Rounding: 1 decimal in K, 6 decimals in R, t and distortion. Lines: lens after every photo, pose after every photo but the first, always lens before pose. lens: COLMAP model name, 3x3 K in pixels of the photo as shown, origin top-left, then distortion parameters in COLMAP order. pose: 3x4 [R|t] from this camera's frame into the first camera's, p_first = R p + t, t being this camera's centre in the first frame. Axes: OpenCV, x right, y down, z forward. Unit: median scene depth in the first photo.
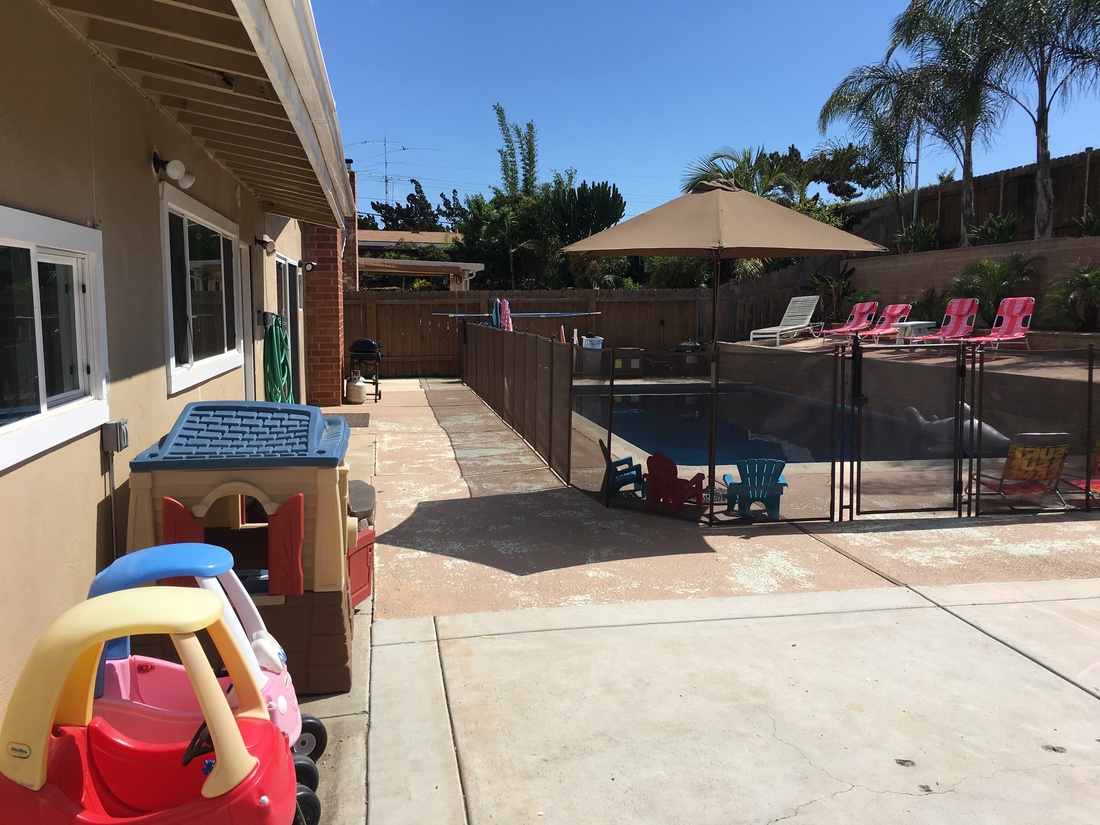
lens RADIAL K [[939.8, 0, 546.7], [0, 939.8, 397.1], [0, 0, 1]] dist [0.084418, -0.116138]
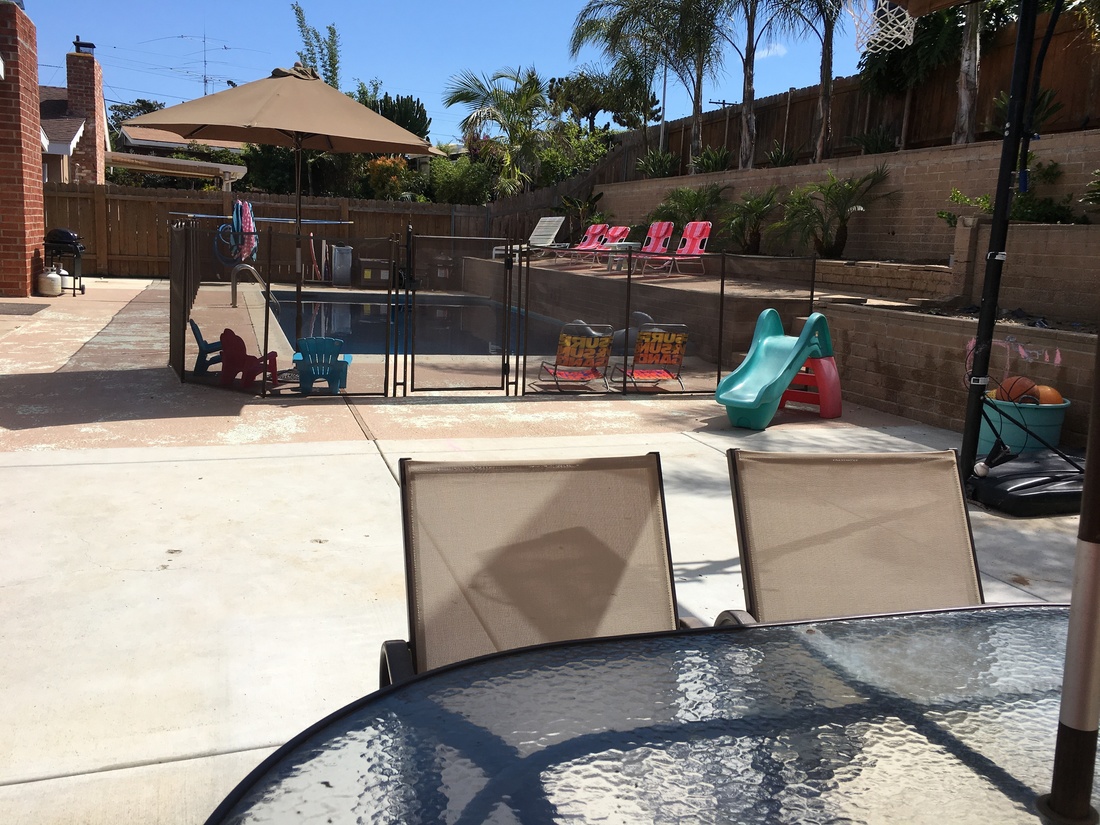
lens RADIAL K [[939.8, 0, 556.5], [0, 939.8, 394.4], [0, 0, 1]] dist [0.084418, -0.116138]
pose [[0.985373, 0.021174, 0.169090, 0.127519], [-0.033323, 0.997037, 0.069335, 0.019193], [-0.167121, -0.073956, 0.983159, -0.041198]]
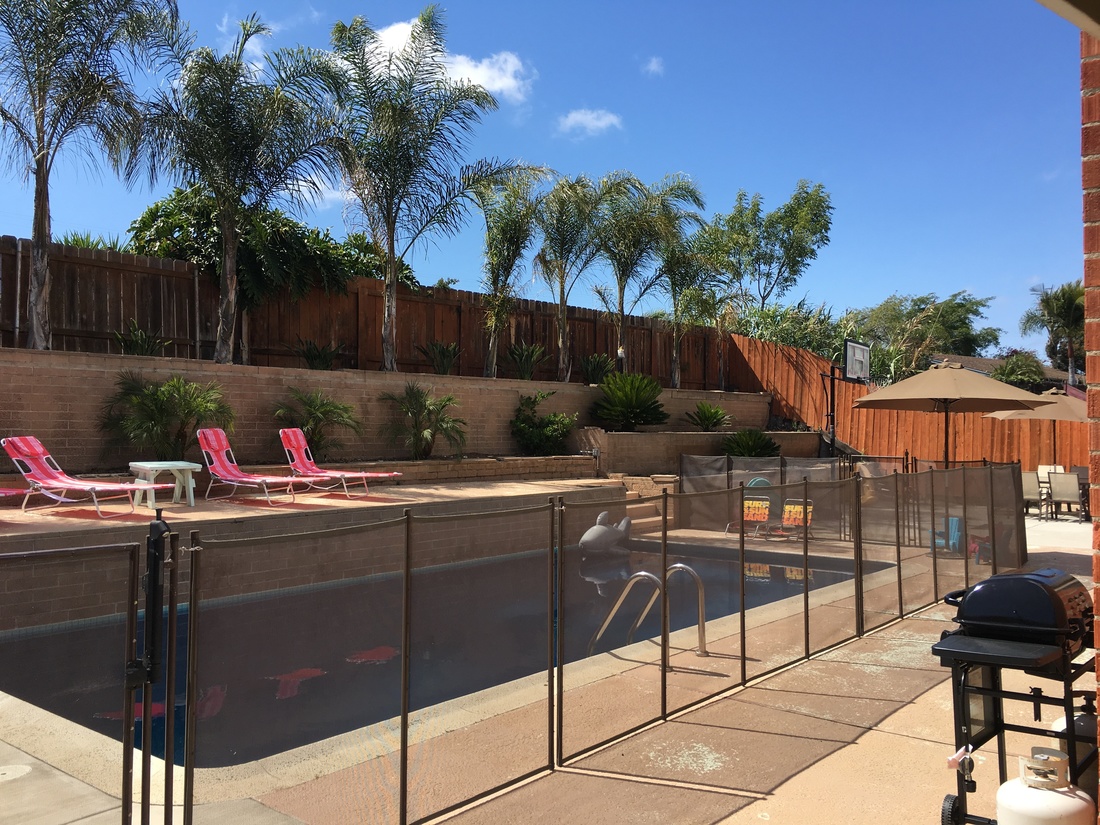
lens RADIAL K [[939.8, 0, 551.5], [0, 939.8, 391.4], [0, 0, 1]] dist [0.084418, -0.116138]
pose [[-0.651308, 0.033501, 0.758074, -0.325050], [0.073237, 0.997136, 0.018857, -0.125035], [-0.755271, 0.067801, -0.651896, 1.245993]]
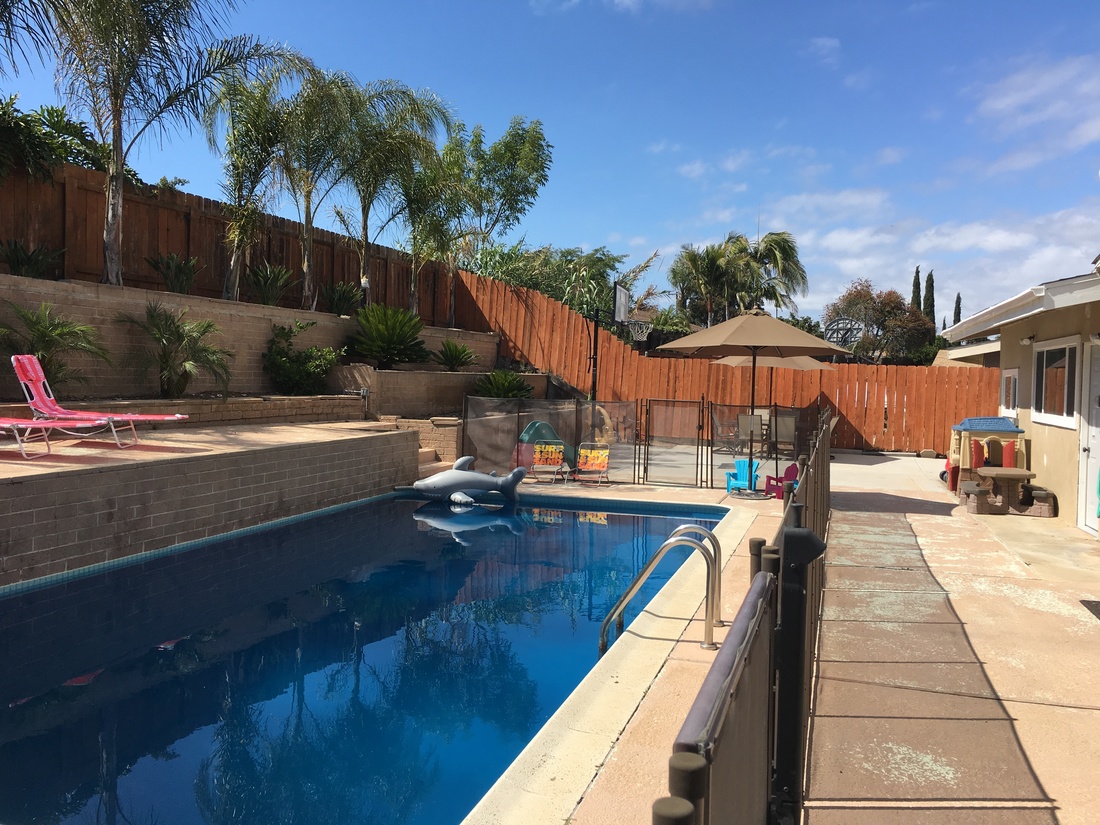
lens RADIAL K [[939.8, 0, 552.7], [0, 939.8, 393.8], [0, 0, 1]] dist [0.084418, -0.116138]
pose [[-0.892615, -0.028269, 0.449932, -0.138390], [0.020827, 0.994381, 0.103794, -0.125922], [-0.450338, 0.102019, -0.887011, 1.282293]]
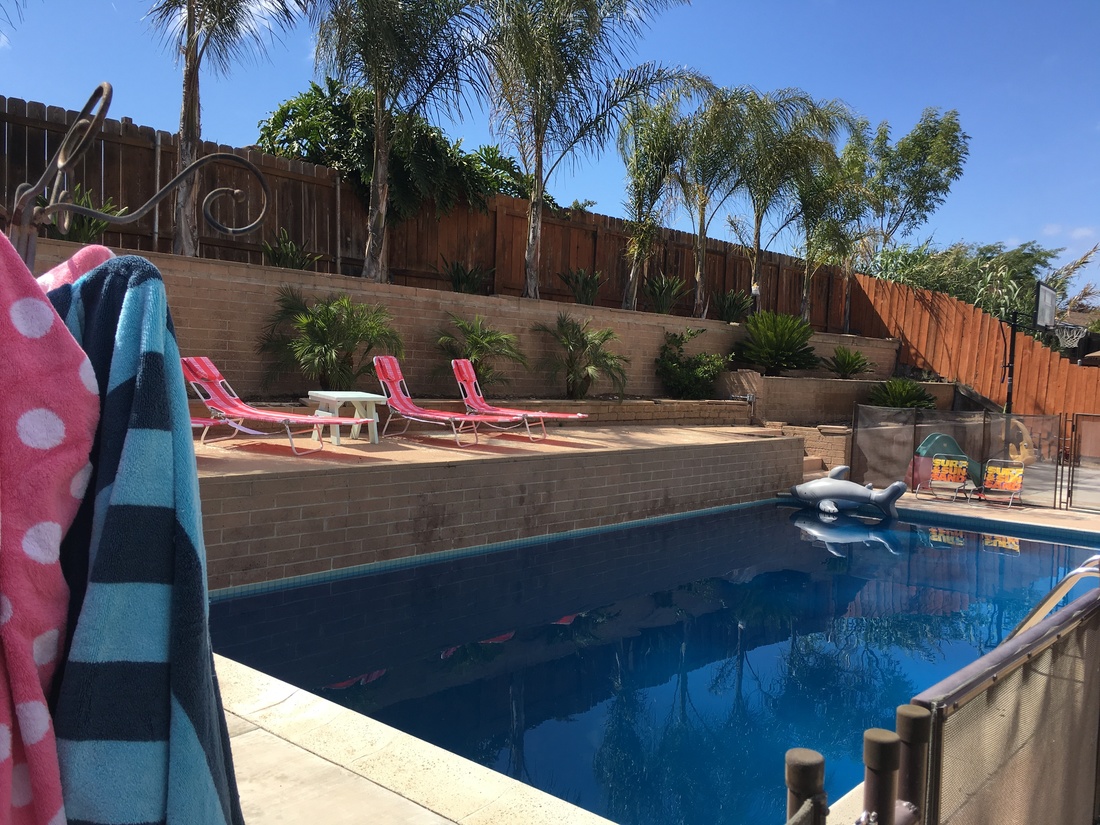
lens RADIAL K [[939.8, 0, 551.7], [0, 939.8, 388.6], [0, 0, 1]] dist [0.084418, -0.116138]
pose [[-0.635938, -0.038278, 0.770790, -0.155055], [0.036478, 0.996162, 0.079566, -0.126430], [-0.770878, 0.078716, -0.632101, 1.289895]]
